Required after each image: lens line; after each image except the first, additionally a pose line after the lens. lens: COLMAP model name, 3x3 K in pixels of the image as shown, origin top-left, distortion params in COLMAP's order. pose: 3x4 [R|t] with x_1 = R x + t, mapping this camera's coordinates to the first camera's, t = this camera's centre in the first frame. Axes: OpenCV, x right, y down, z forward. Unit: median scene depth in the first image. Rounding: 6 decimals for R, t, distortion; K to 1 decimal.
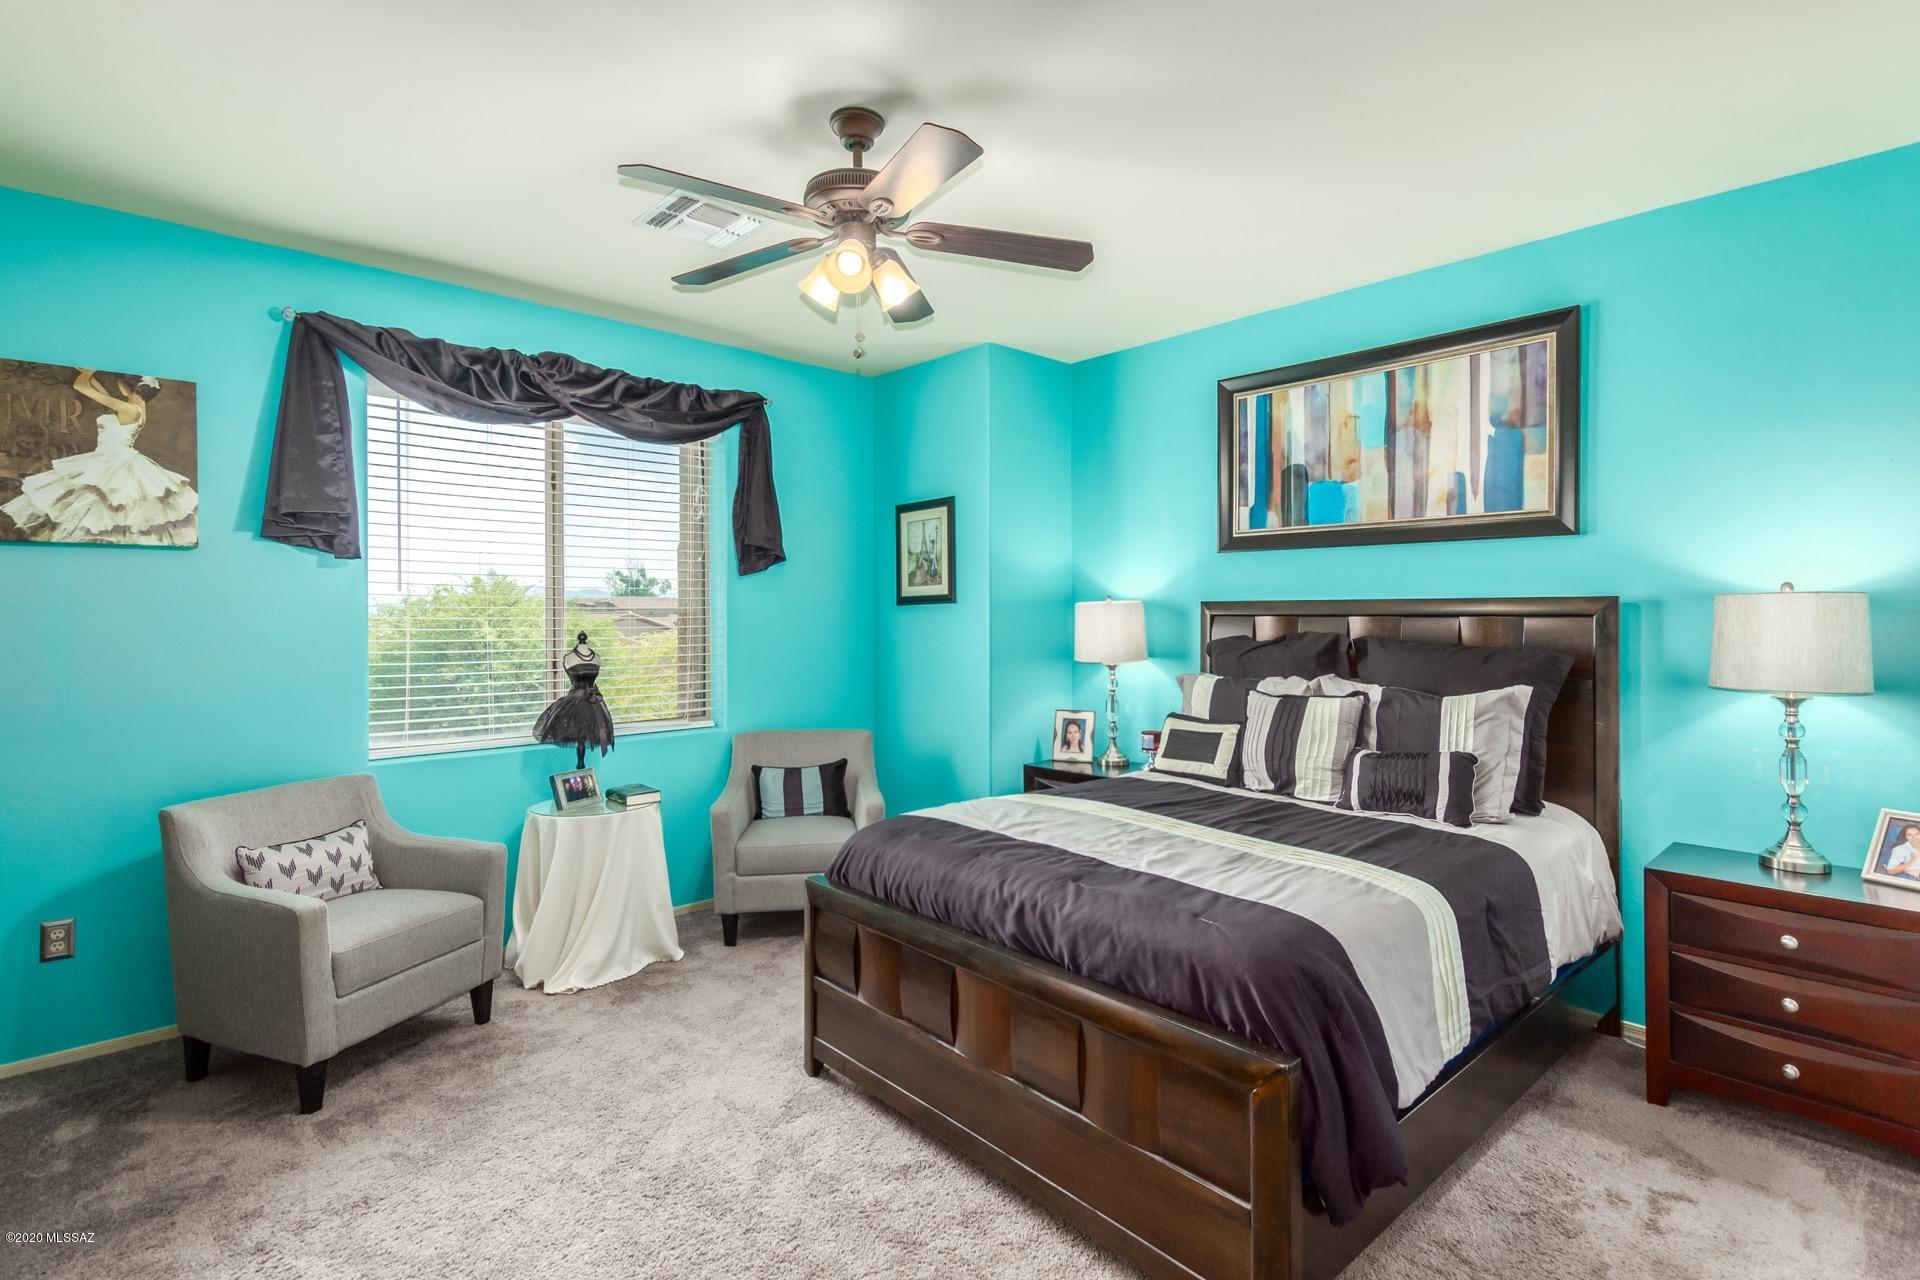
lens RADIAL K [[891.2, 0, 959.5], [0, 891.2, 628.1], [0, 0, 1]] dist [0.004909, -0.003180]
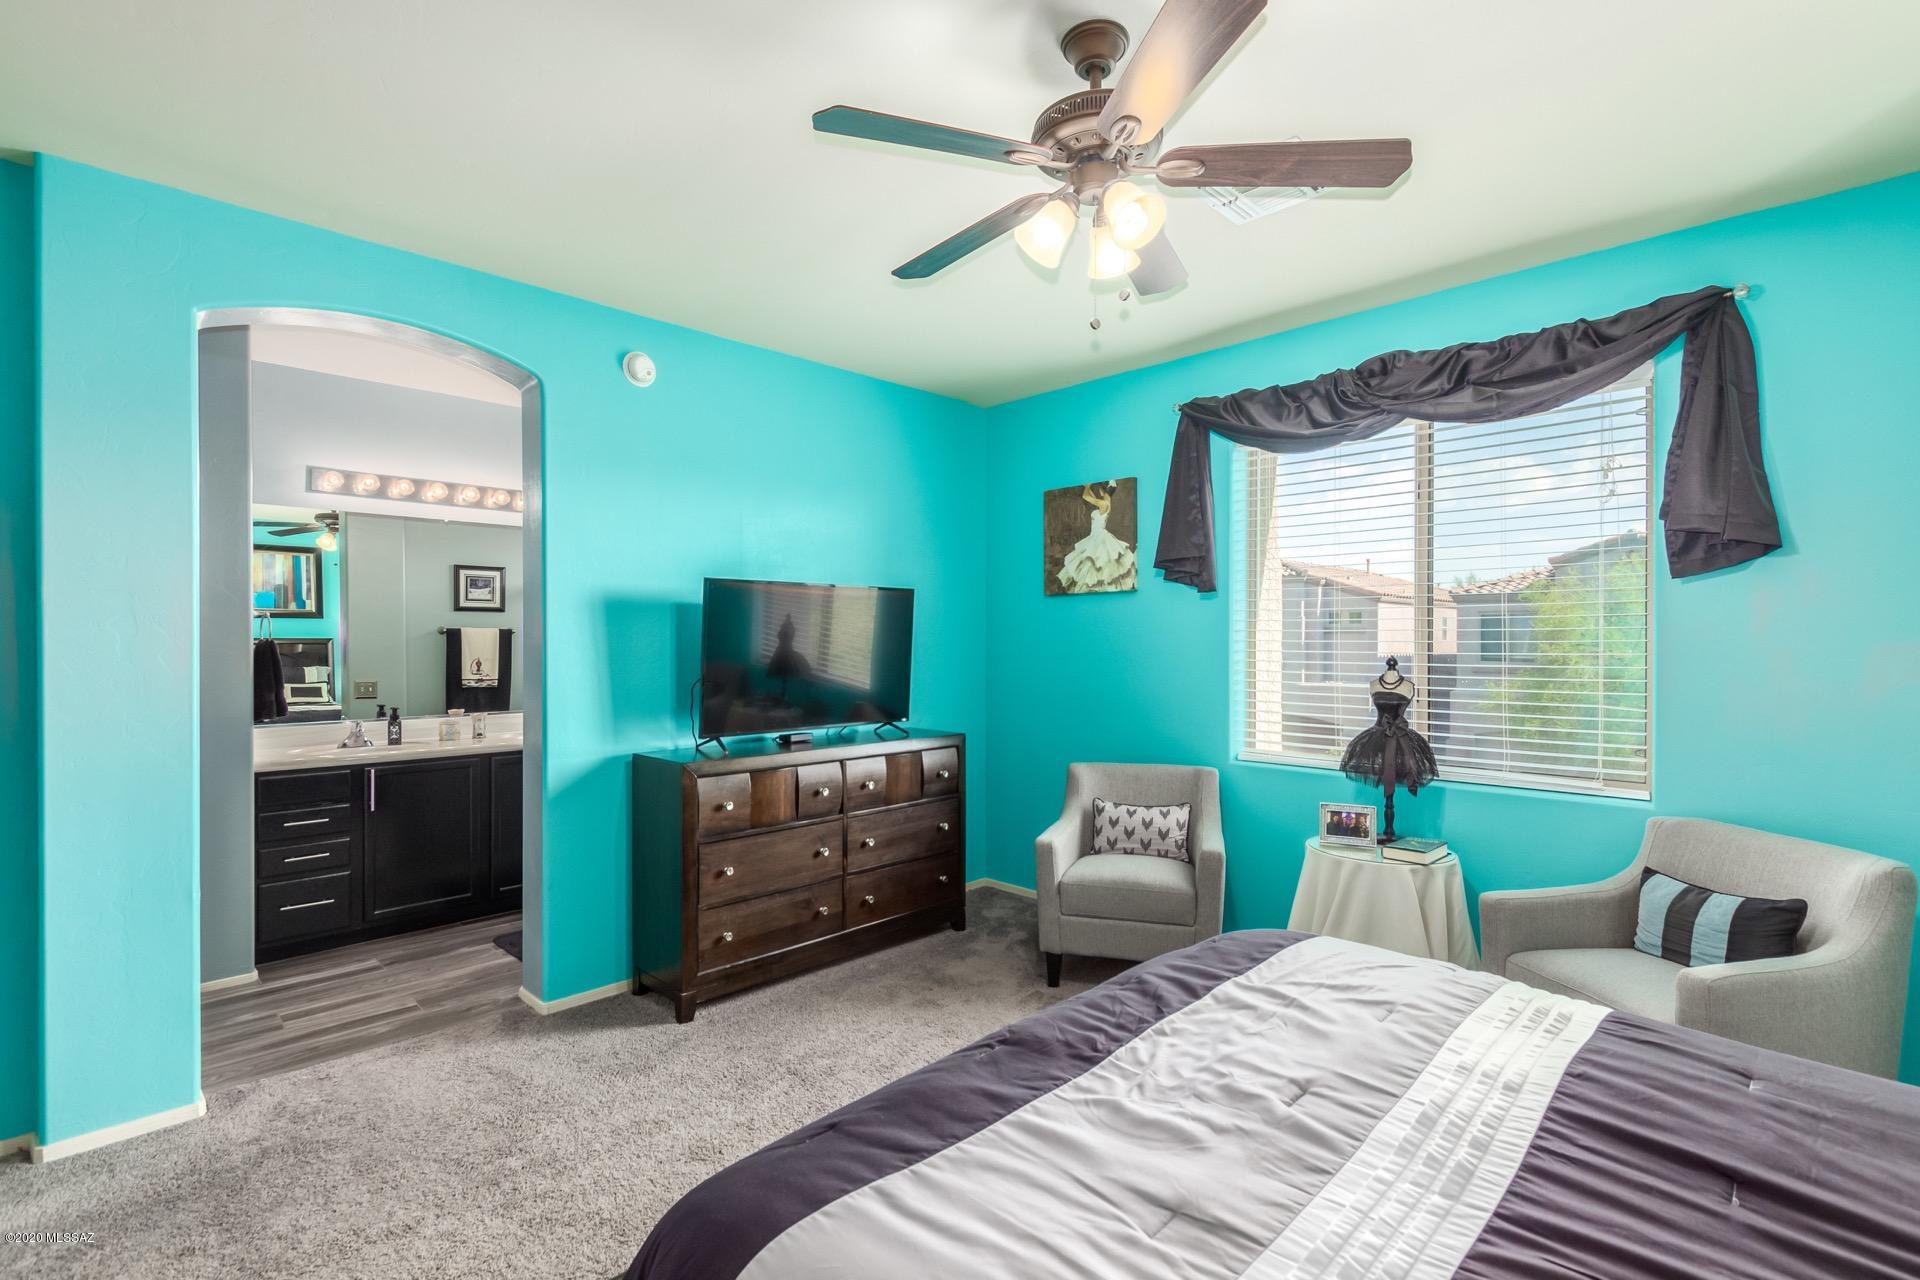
lens RADIAL K [[891.2, 0, 998.0], [0, 891.2, 652.9], [0, 0, 1]] dist [0.004909, -0.003180]
pose [[0.059443, 0.018985, -0.998051, 0.589528], [-0.015005, 0.999723, 0.018123, -0.013406], [0.998119, 0.013898, 0.059711, 0.714183]]
